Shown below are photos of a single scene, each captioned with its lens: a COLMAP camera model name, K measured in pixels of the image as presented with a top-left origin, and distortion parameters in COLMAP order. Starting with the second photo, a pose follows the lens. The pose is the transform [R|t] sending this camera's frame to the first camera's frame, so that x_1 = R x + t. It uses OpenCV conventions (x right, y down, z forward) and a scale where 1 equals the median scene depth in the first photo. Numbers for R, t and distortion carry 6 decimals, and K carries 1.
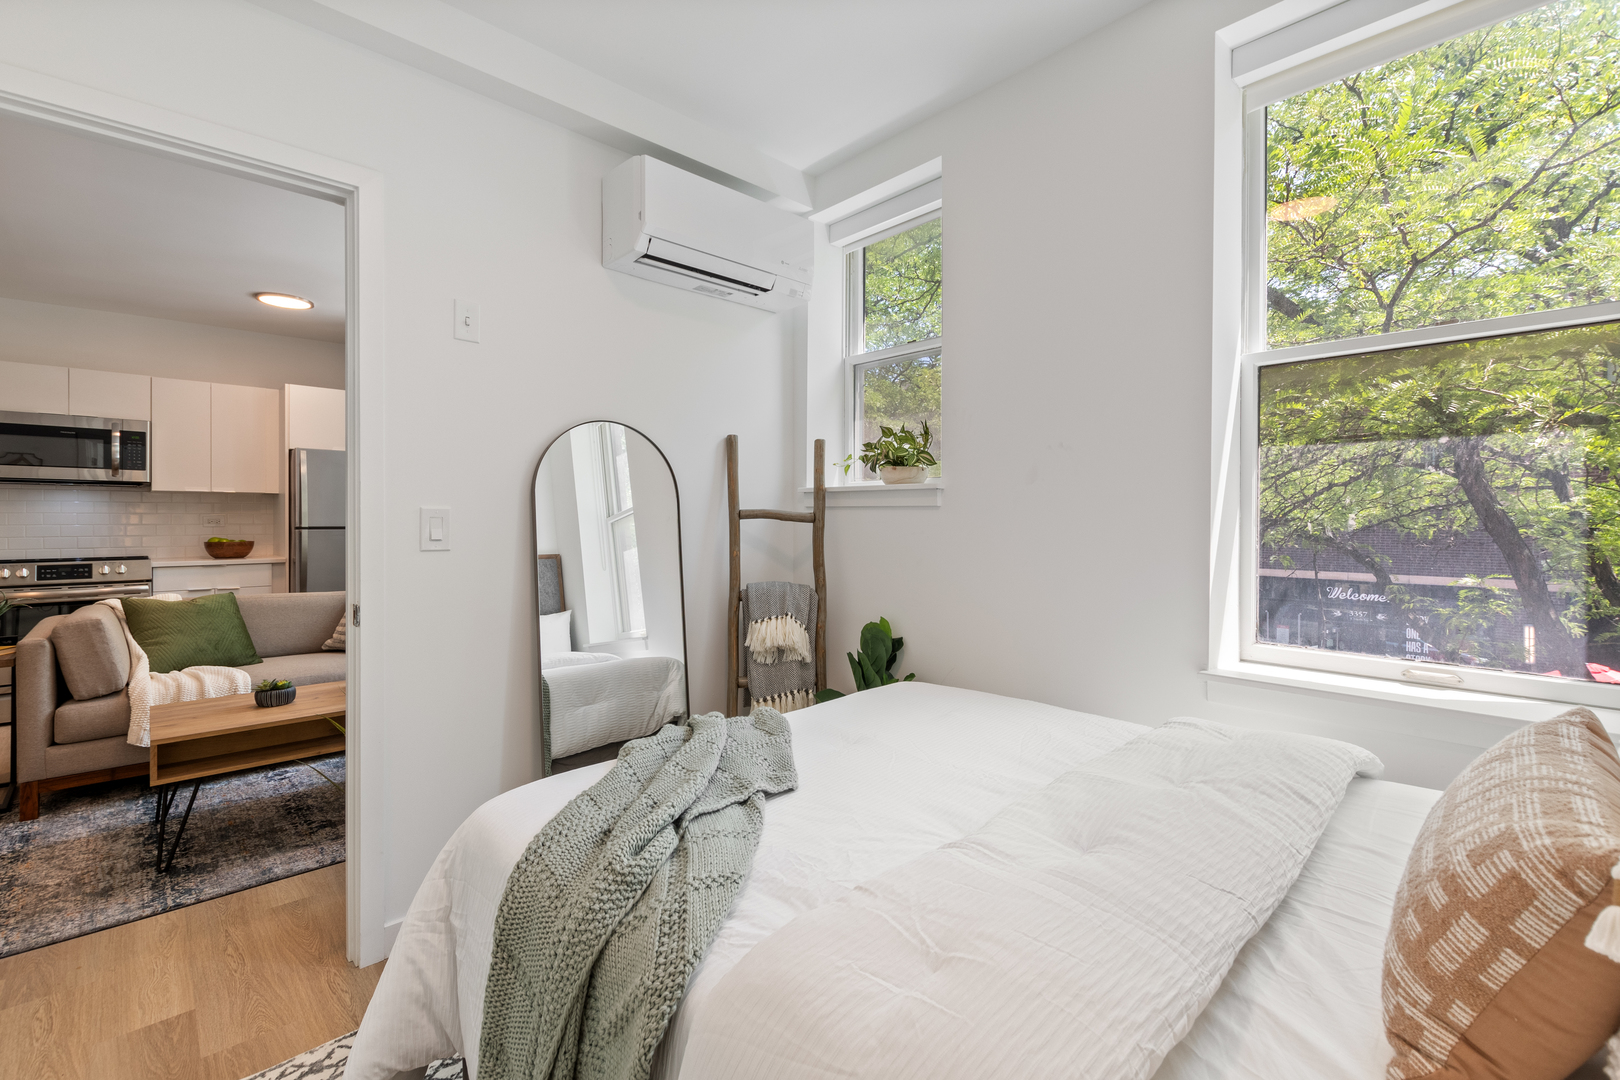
lens RADIAL K [[711.0, 0, 815.3], [0, 711.0, 537.0], [0, 0, 1]] dist [0.008511, -0.003600]
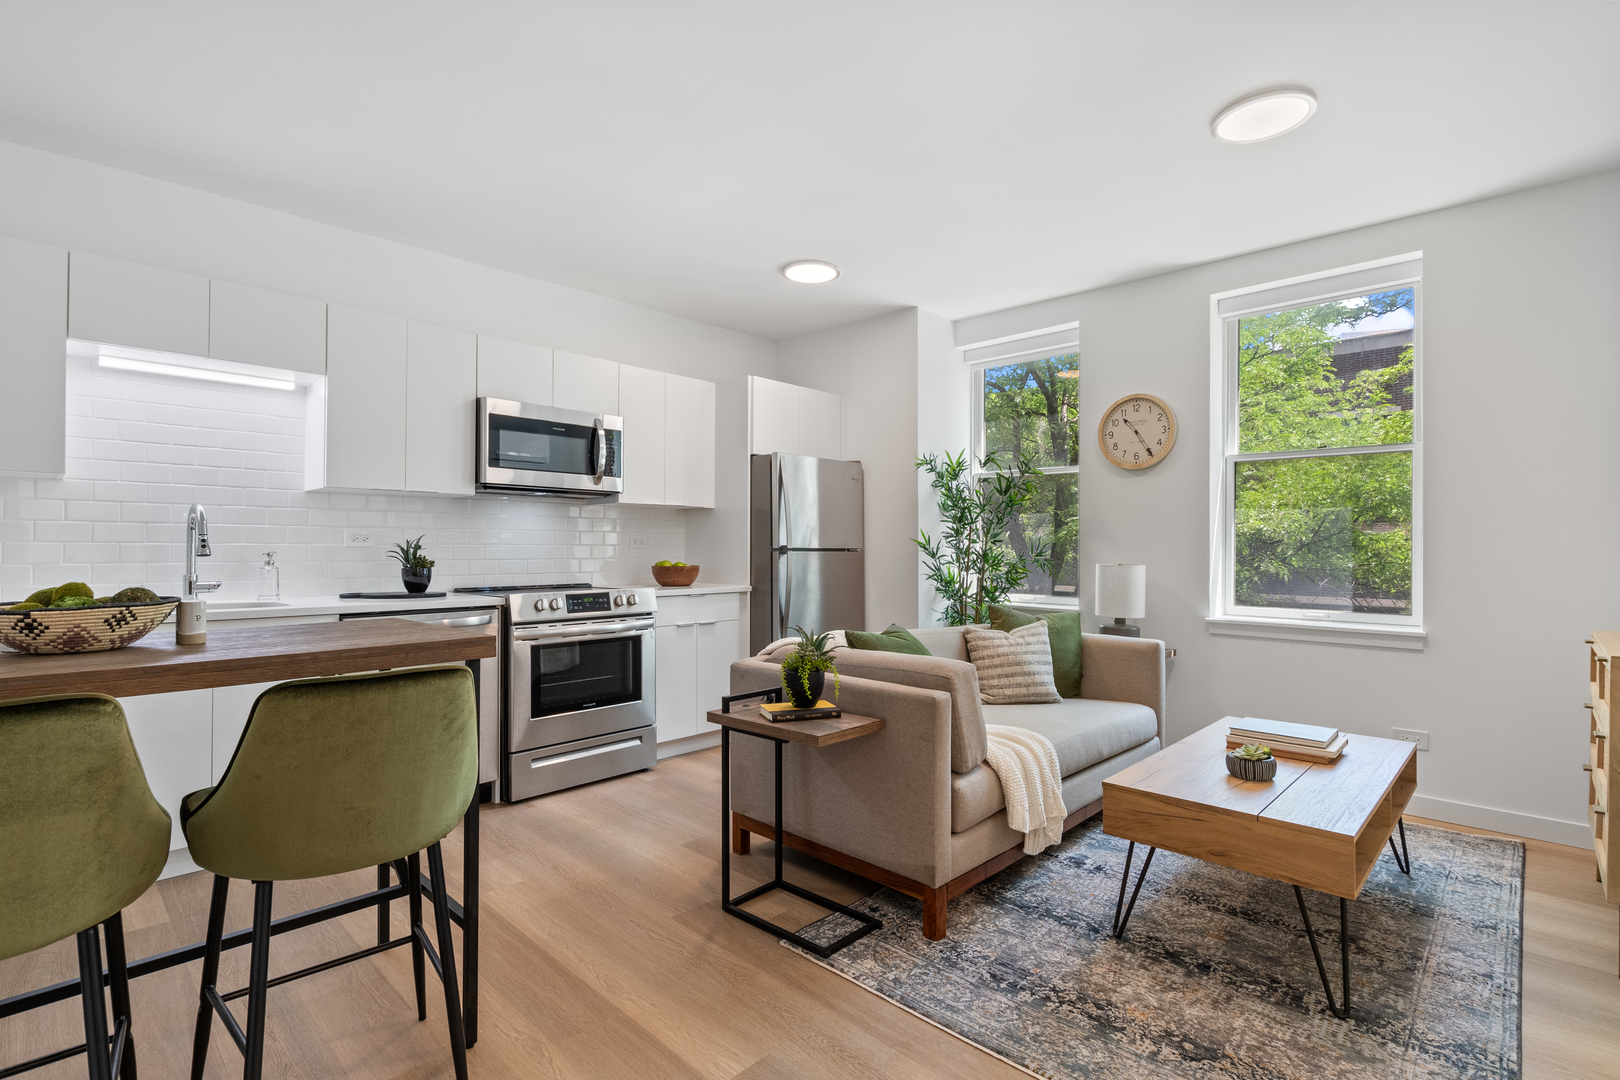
lens RADIAL K [[758.1, 0, 809.6], [0, 758.1, 540.6], [0, 0, 1]] dist [0.000855, -0.002072]
pose [[0.998601, 0.004397, 0.052689, -0.786978], [-0.002688, 0.999469, -0.032461, 0.005981], [-0.052804, 0.032274, 0.998083, 0.128883]]
